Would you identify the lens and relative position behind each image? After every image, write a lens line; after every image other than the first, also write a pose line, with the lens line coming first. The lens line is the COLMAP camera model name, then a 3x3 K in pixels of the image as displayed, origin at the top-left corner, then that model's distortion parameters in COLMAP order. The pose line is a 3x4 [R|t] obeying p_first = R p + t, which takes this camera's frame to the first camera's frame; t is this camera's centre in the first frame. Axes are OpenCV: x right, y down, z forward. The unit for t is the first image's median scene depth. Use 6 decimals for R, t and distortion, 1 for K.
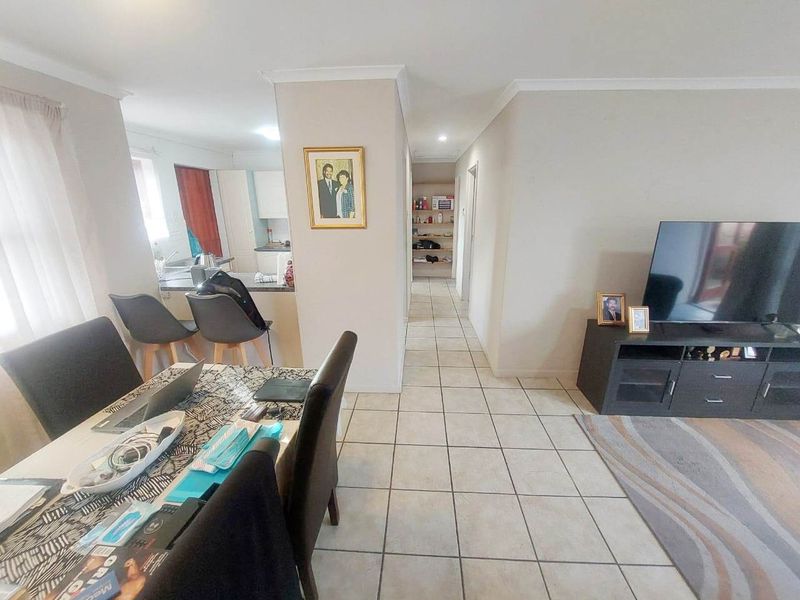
lens RADIAL K [[318.9, 0, 400.5], [0, 318.9, 296.3], [0, 0, 1]] dist [0.008297, -0.008135]
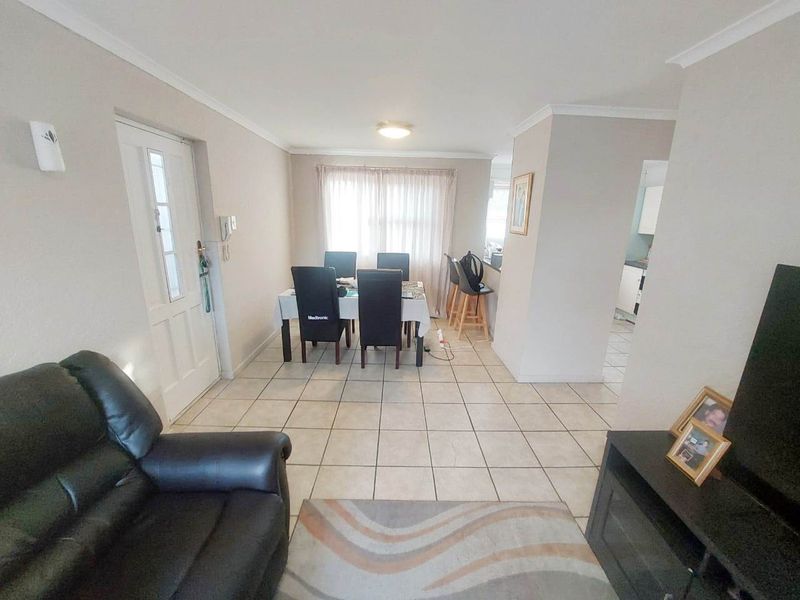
lens RADIAL K [[318.9, 0, 400.5], [0, 318.9, 296.3], [0, 0, 1]] dist [0.008297, -0.008135]
pose [[0.072082, 0.262997, -0.962100, 1.067889], [-0.312230, 0.922076, 0.228664, -0.115124], [0.947268, 0.283914, 0.148581, 0.394660]]
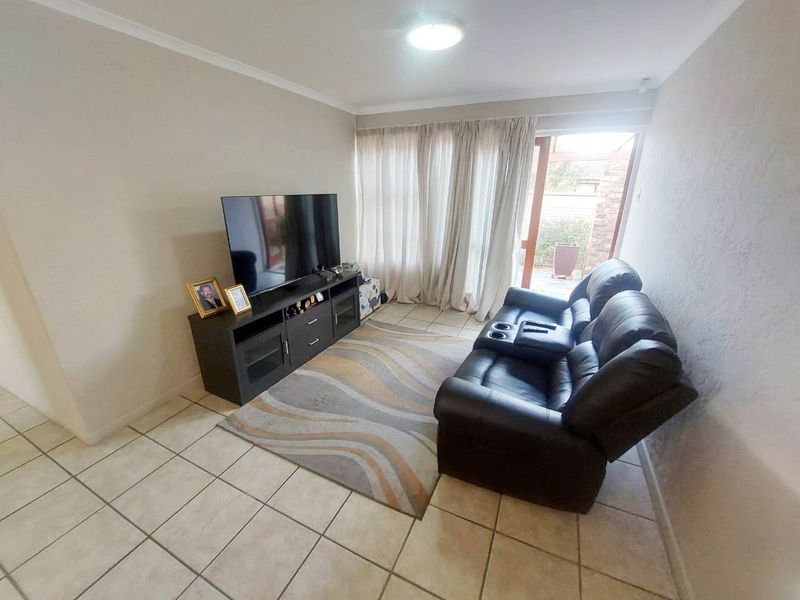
lens RADIAL K [[318.9, 0, 400.5], [0, 318.9, 296.3], [0, 0, 1]] dist [0.008297, -0.008135]
pose [[0.368433, -0.301233, 0.879497, 0.066203], [0.263391, 0.941107, 0.211997, -0.012645], [-0.891562, 0.153545, 0.426077, 0.134210]]
